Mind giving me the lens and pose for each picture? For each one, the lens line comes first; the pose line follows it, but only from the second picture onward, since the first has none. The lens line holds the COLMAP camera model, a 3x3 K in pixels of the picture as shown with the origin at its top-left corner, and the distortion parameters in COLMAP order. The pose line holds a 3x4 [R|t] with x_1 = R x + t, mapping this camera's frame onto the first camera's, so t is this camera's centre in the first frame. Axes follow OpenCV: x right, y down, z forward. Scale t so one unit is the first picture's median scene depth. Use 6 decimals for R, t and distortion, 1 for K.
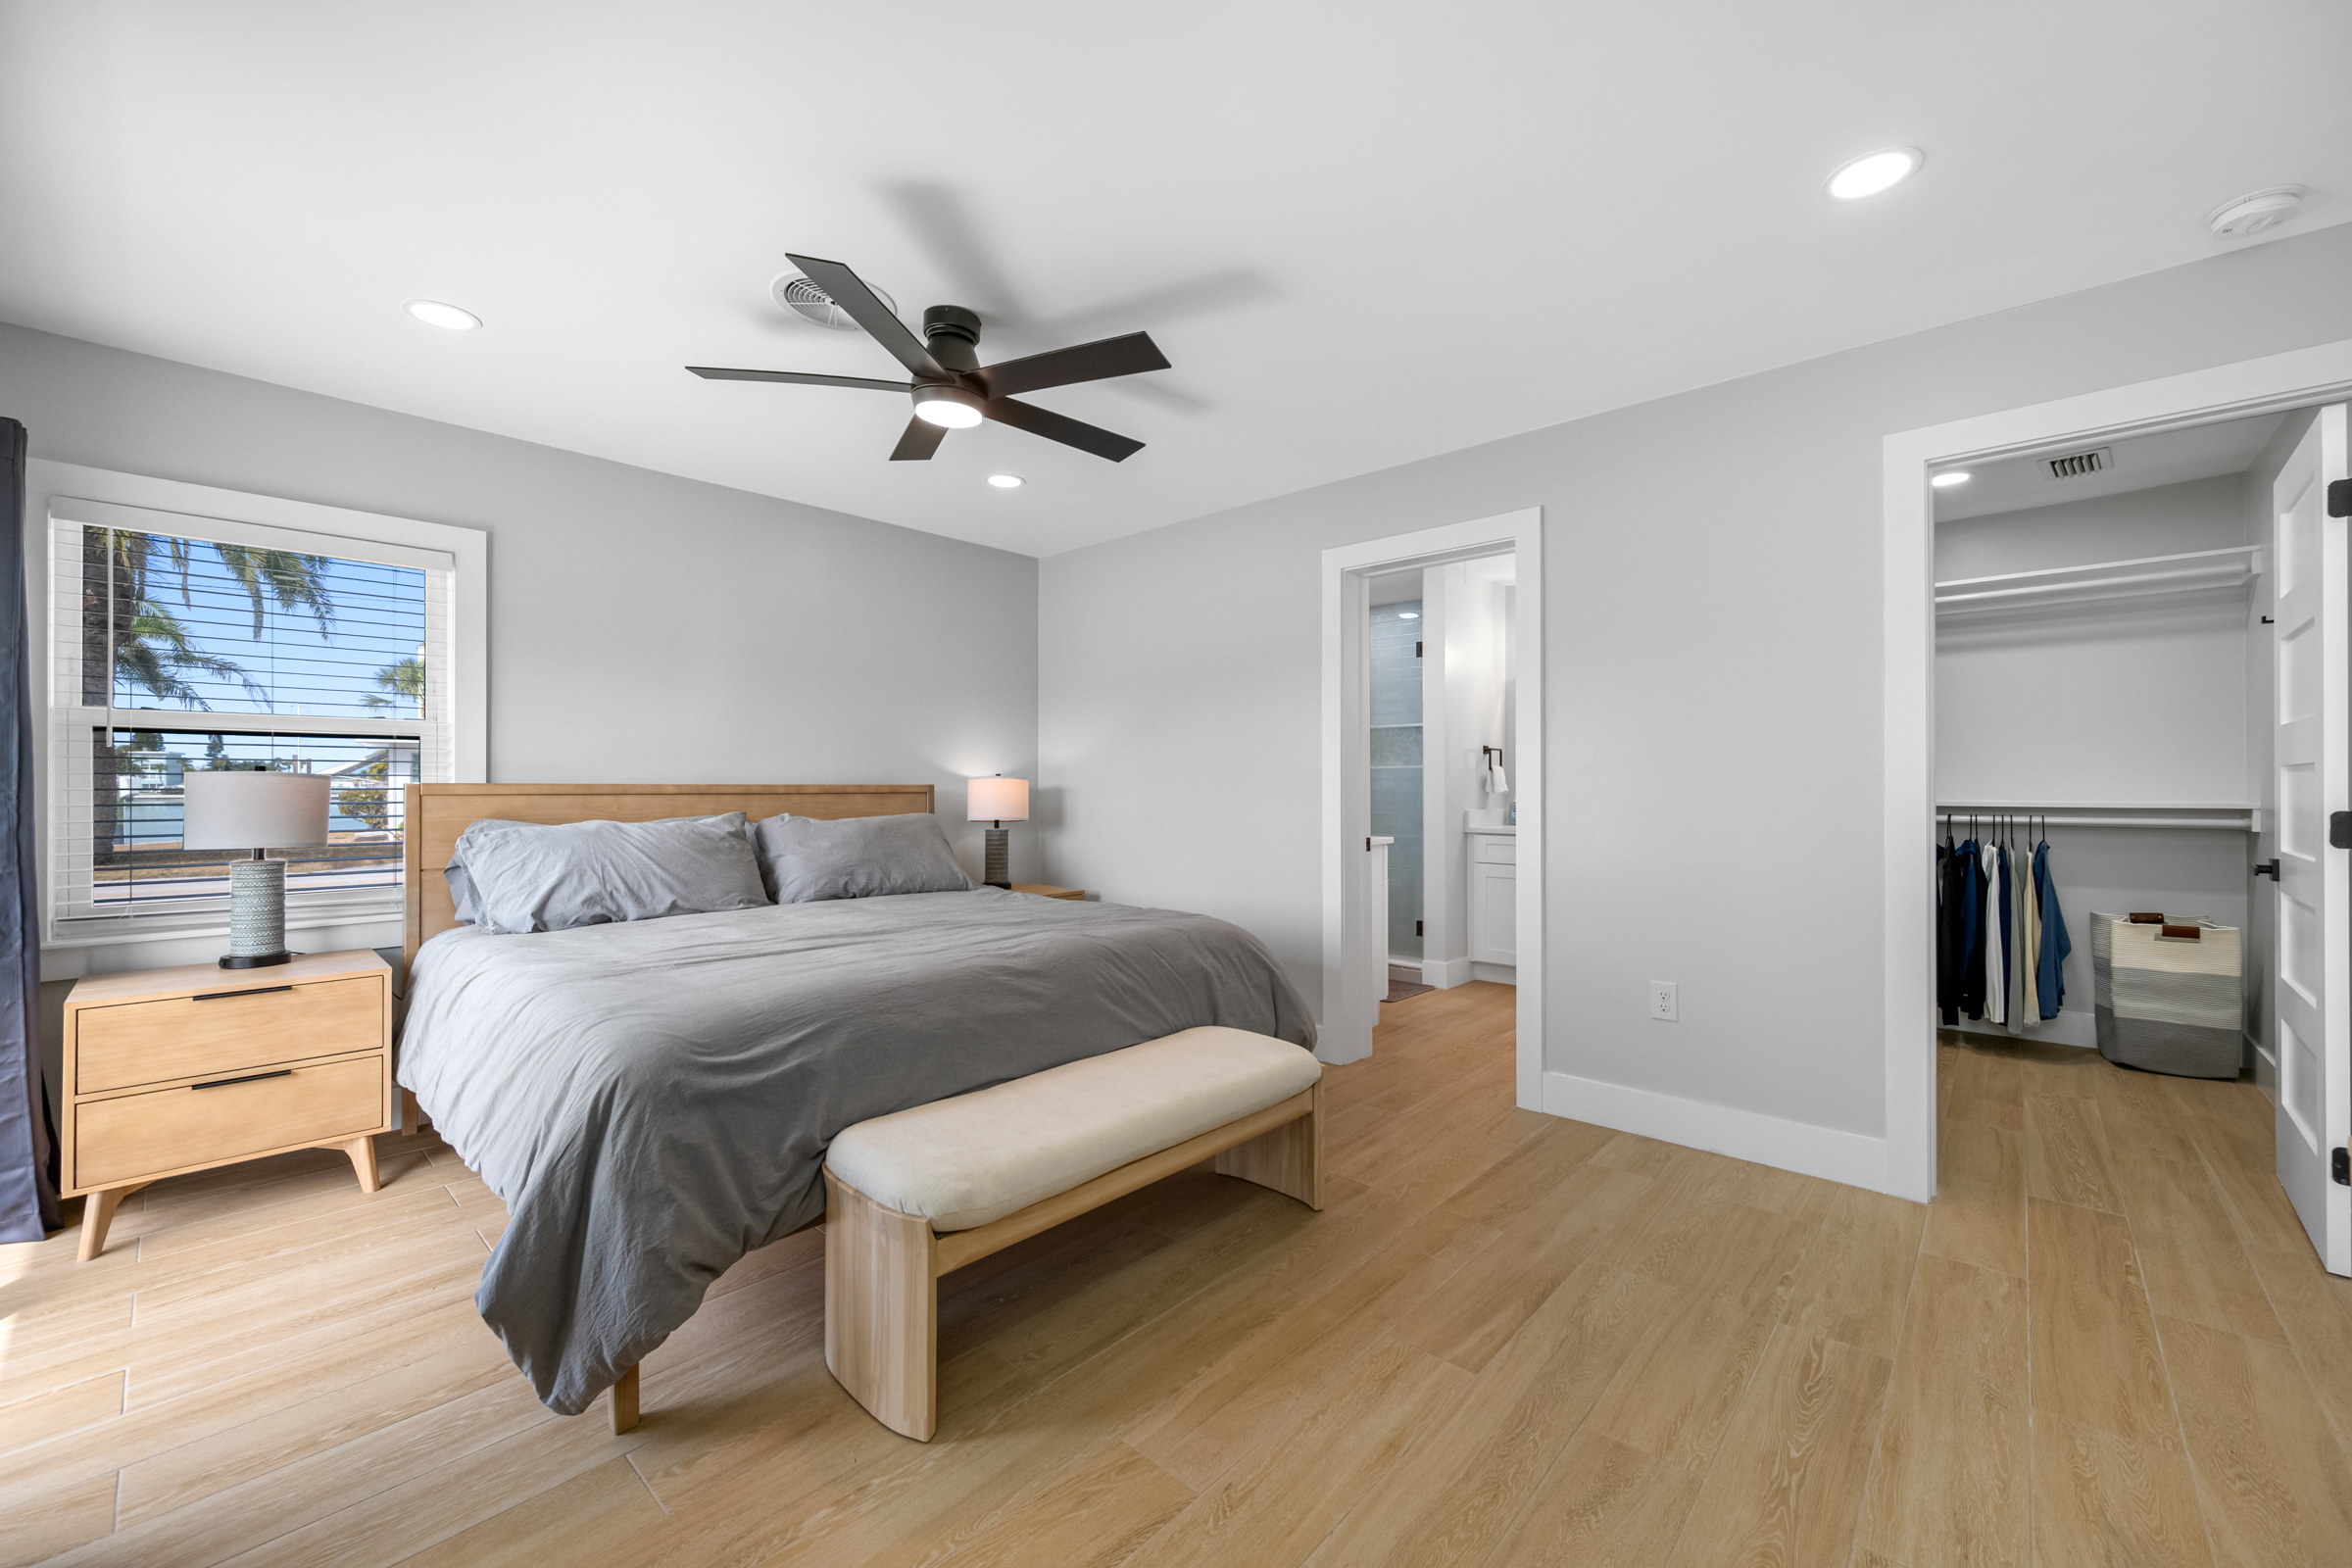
lens RADIAL K [[944.6, 0, 1182.5], [0, 944.6, 784.8], [0, 0, 1]] dist [-0.000149, 0.000204]
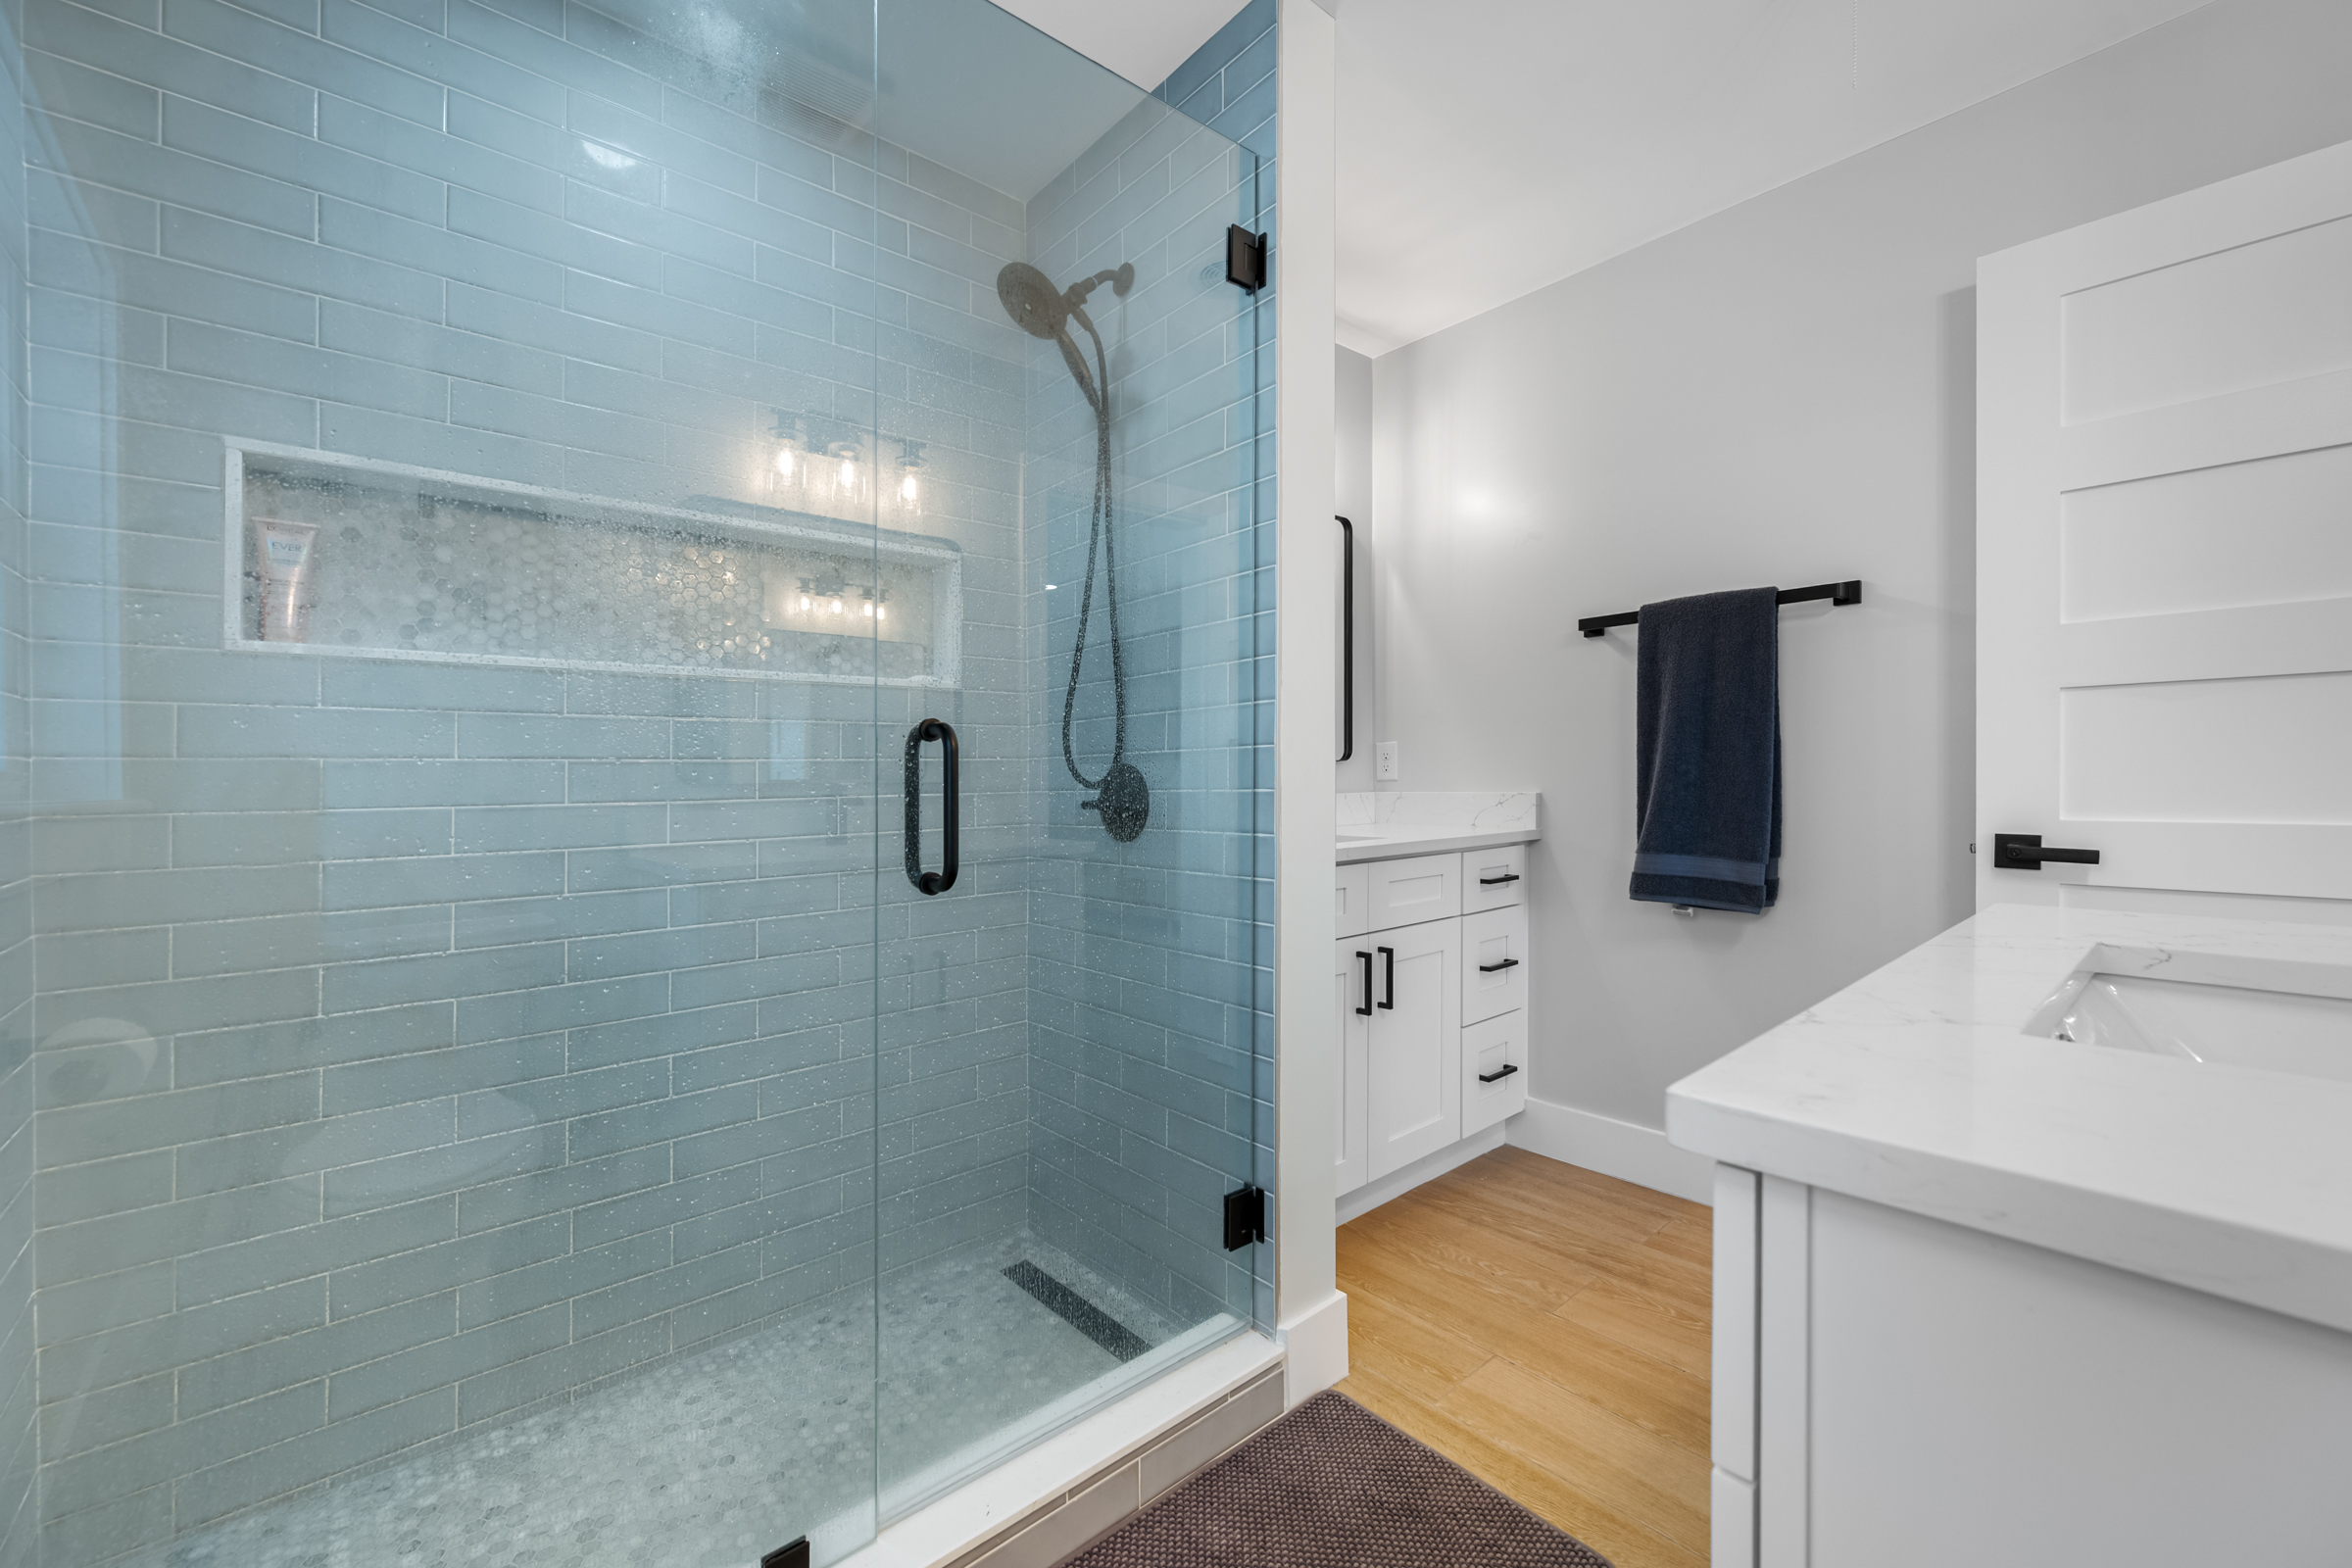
lens RADIAL K [[944.6, 0, 1182.5], [0, 944.6, 784.8], [0, 0, 1]] dist [-0.000149, 0.000204]
pose [[0.114580, -0.007141, 0.993388, -0.040031], [0.012192, 0.999909, 0.005781, 0.017089], [-0.993339, 0.011449, 0.114657, 0.984781]]
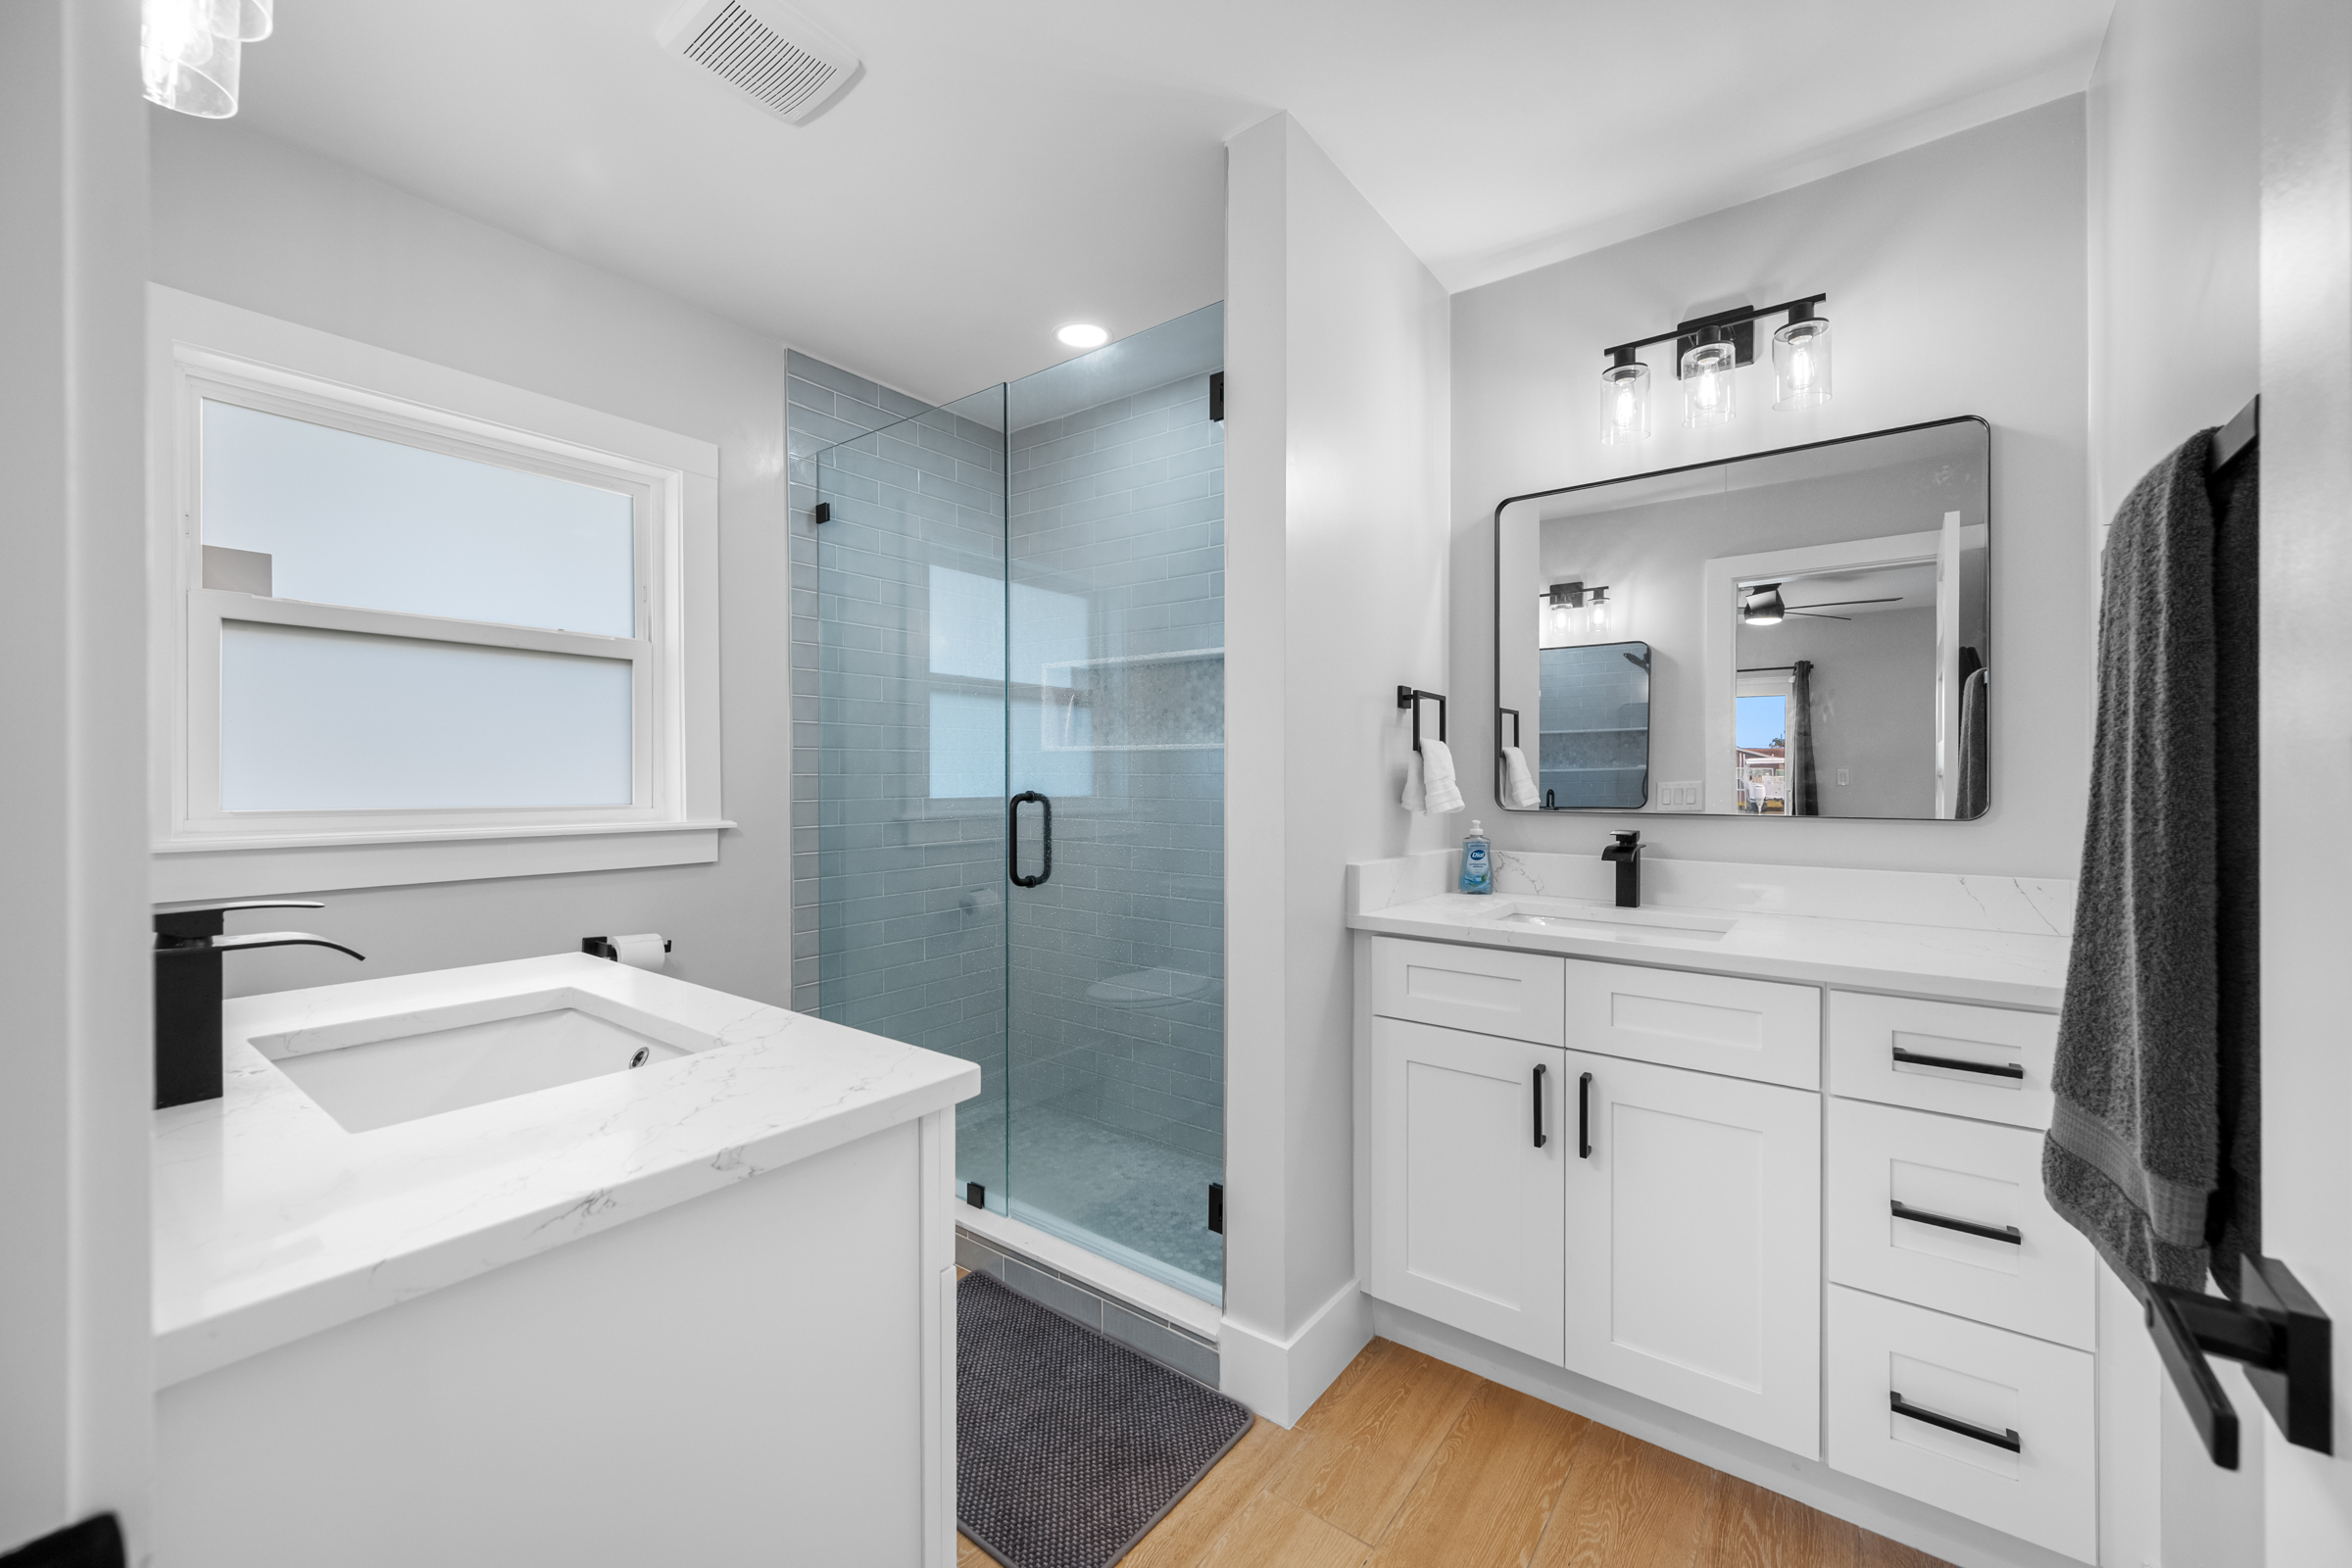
lens RADIAL K [[928.9, 0, 1159.6], [0, 928.9, 770.5], [0, 0, 1]] dist [0.001495, 0.000286]
pose [[0.997075, 0.004322, 0.076302, 0.203271], [-0.004199, 0.999990, -0.001776, -0.006815], [-0.076309, 0.001450, 0.997083, 0.663183]]
